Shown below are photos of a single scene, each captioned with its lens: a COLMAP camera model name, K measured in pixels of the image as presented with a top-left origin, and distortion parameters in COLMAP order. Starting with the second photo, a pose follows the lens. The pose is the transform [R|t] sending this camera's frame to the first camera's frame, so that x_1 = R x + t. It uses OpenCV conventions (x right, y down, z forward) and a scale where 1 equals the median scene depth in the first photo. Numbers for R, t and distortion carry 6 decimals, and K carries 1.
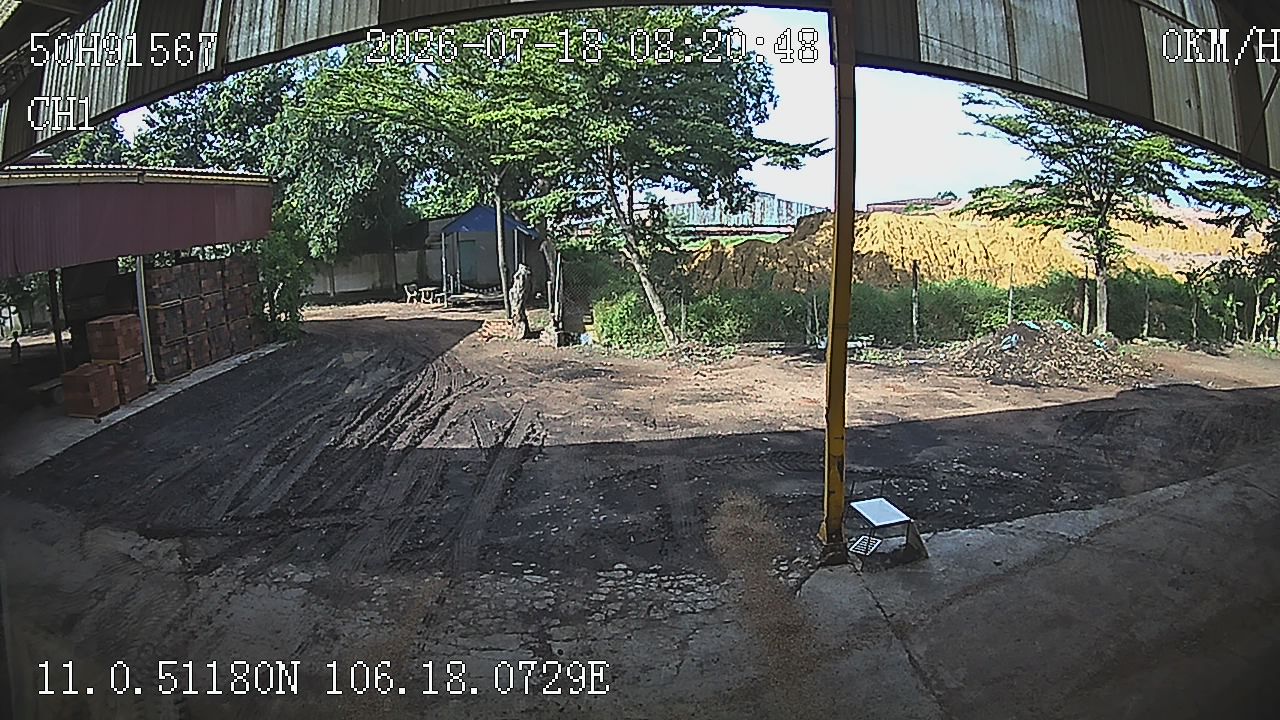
lens RADIAL K [[738.4, 0, 636.5], [0, 738.4, 363.9], [0, 0, 1]] dist [-0.344010, 0.096240]
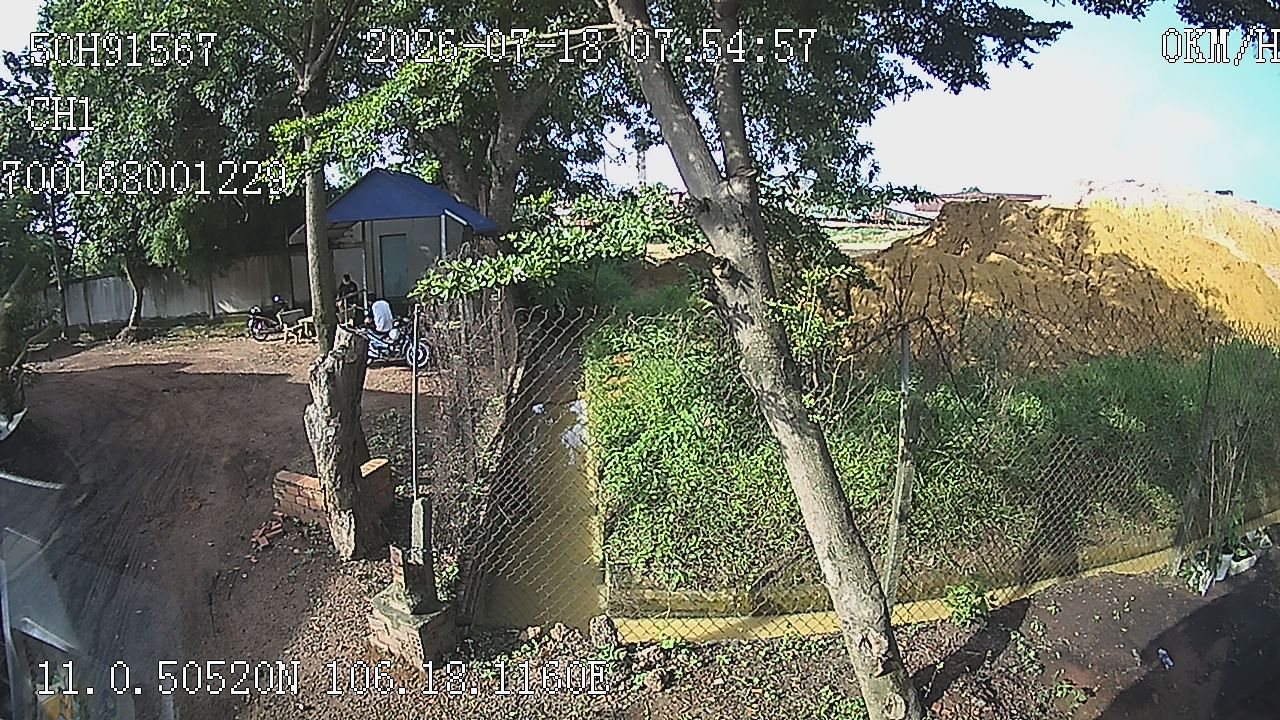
lens RADIAL K [[738.4, 0, 636.5], [0, 738.4, 363.9], [0, 0, 1]] dist [-0.344010, 0.096240]
pose [[0.999883, 0.013920, -0.006278, -0.044131], [-0.013847, 0.999836, 0.011641, -0.166566], [0.006439, -0.011553, 0.999913, 0.930951]]
